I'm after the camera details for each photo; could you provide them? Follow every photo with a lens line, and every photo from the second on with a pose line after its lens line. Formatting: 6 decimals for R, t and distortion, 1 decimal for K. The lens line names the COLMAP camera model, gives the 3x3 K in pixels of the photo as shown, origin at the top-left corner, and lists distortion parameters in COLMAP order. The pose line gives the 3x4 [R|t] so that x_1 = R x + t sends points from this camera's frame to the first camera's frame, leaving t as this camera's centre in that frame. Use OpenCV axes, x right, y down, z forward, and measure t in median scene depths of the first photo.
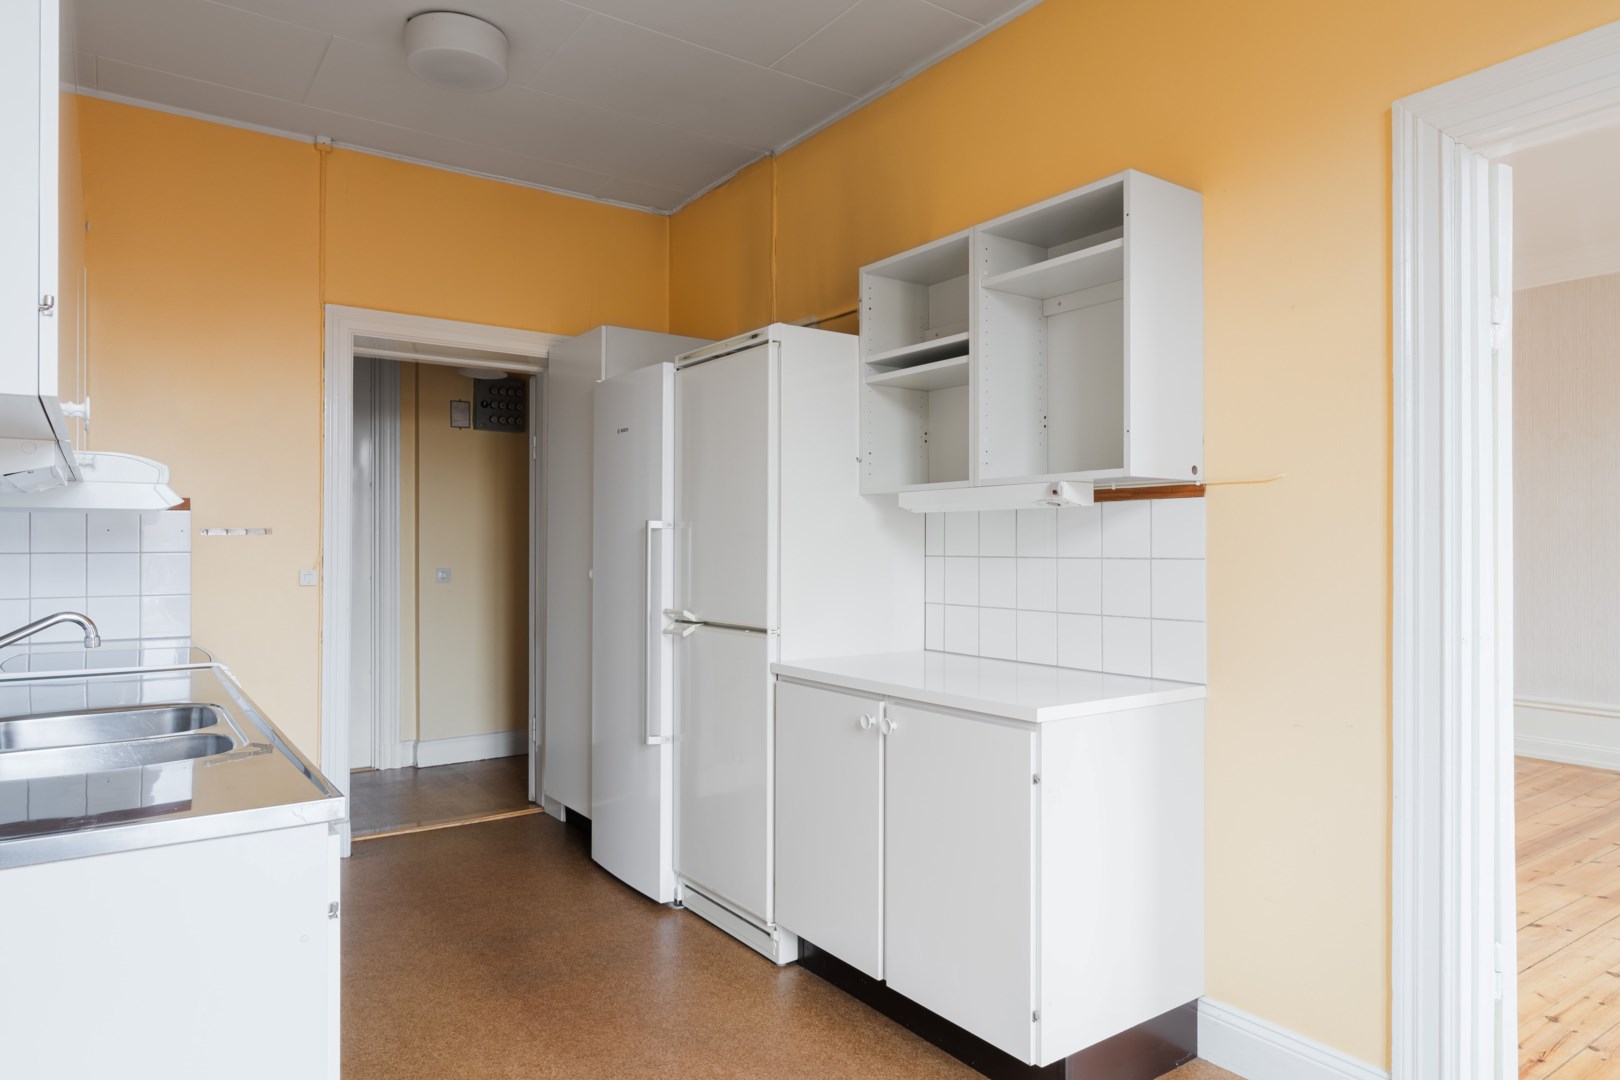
lens RADIAL K [[994.9, 0, 806.8], [0, 994.9, 545.4], [0, 0, 1]] dist [0.000151, 0.002111]
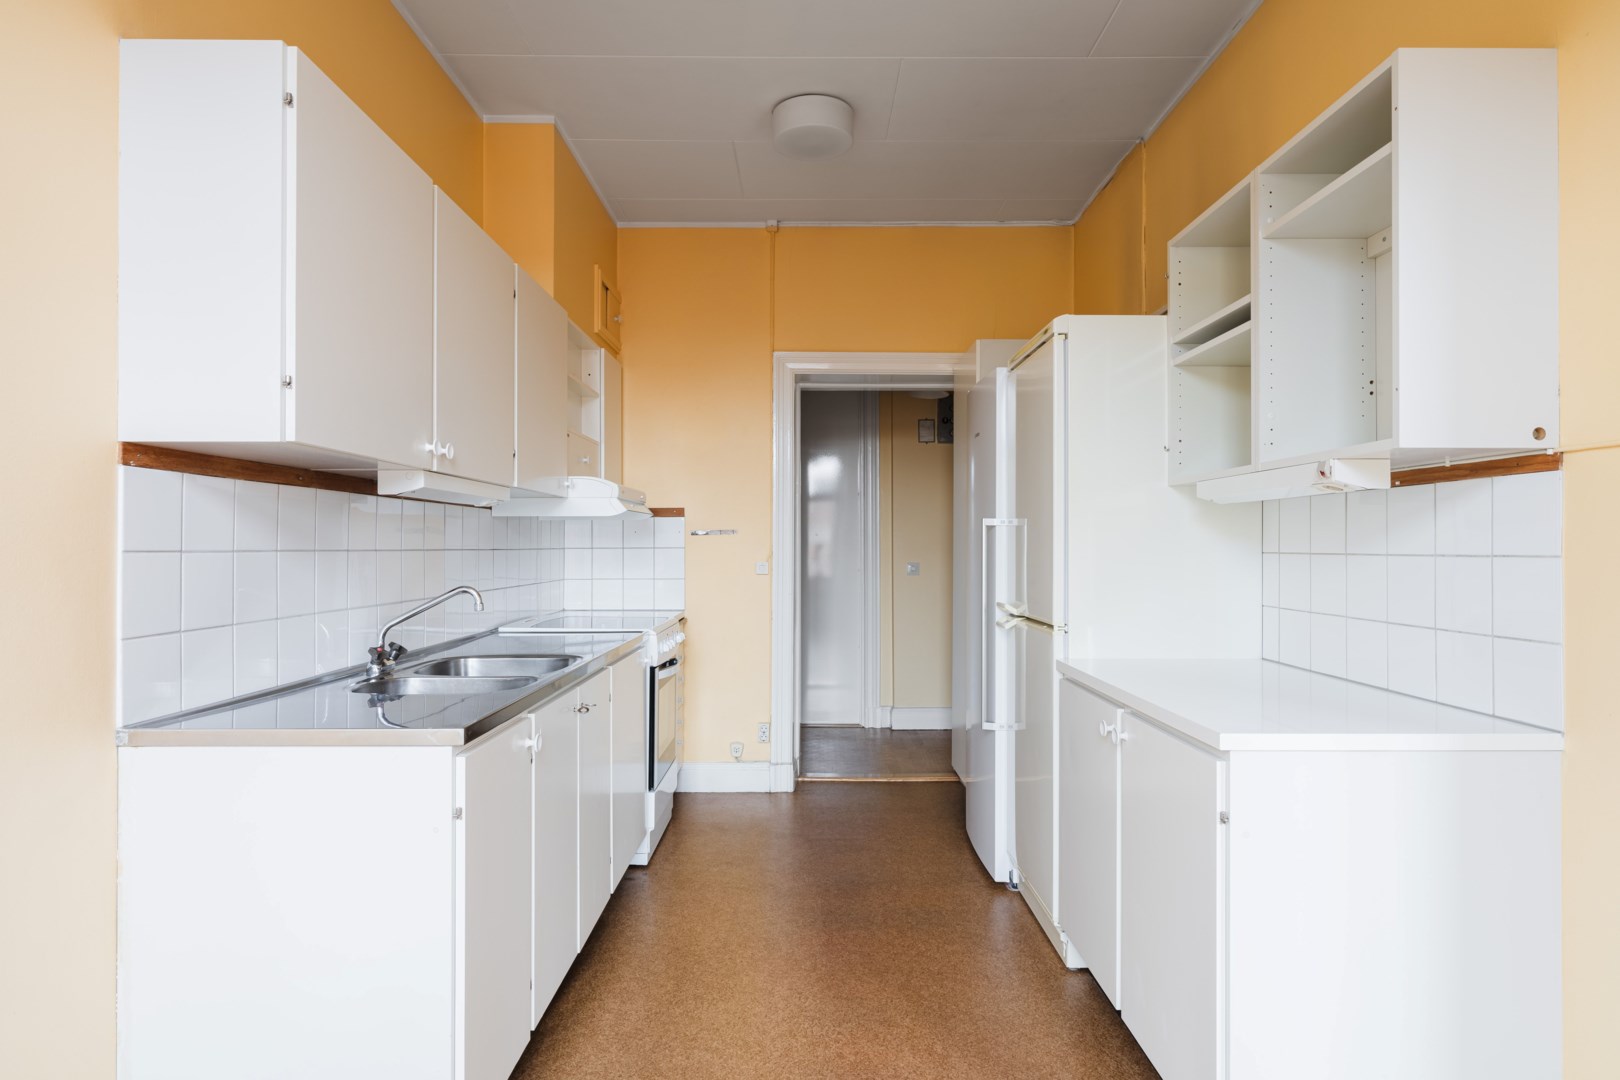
lens RADIAL K [[886.7, 0, 803.5], [0, 886.7, 543.7], [0, 0, 1]] dist [0.001418, 0.002468]
pose [[0.818916, -0.001613, -0.573912, 0.245495], [0.000760, 0.999998, -0.001726, 0.003825], [0.573913, 0.000977, 0.818915, 0.124012]]
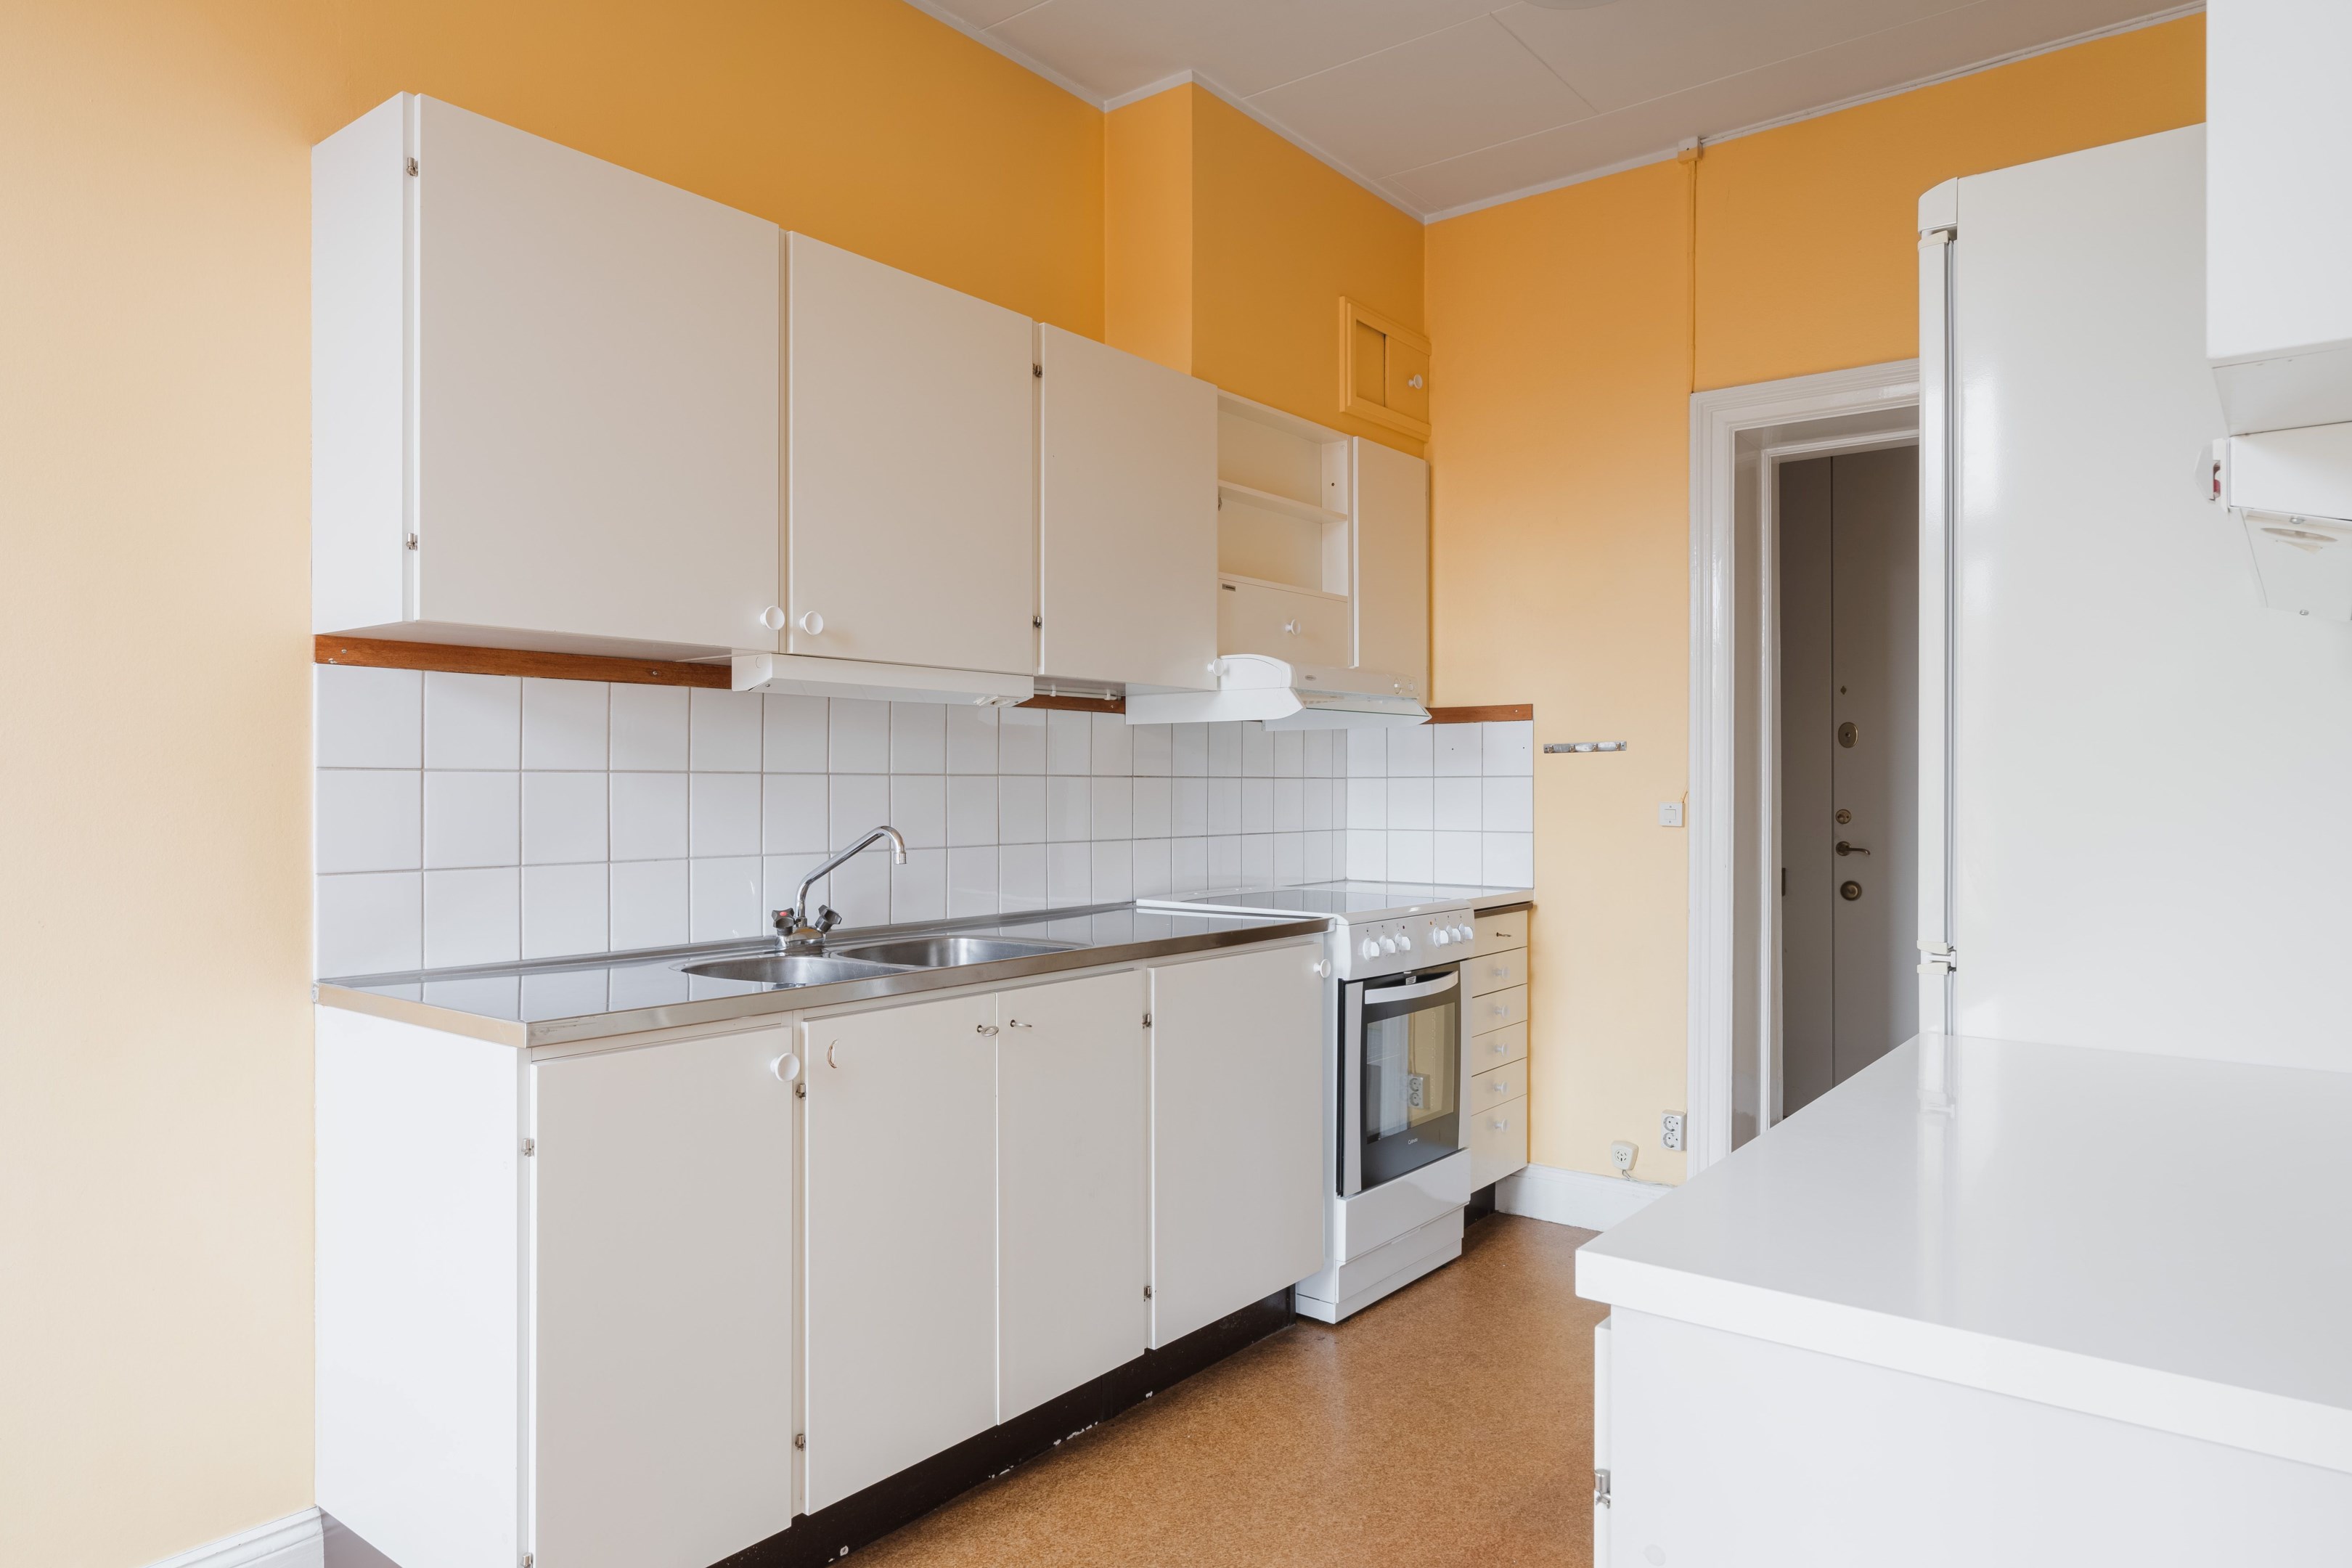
lens RADIAL K [[1444.4, 0, 1164.2], [0, 1444.4, 790.0], [0, 0, 1]] dist [0.000151, 0.002111]
pose [[0.293228, 0.002622, -0.956039, 0.402999], [0.001246, 0.999994, 0.003125, 0.015781], [0.956042, -0.002108, 0.293223, 0.495377]]
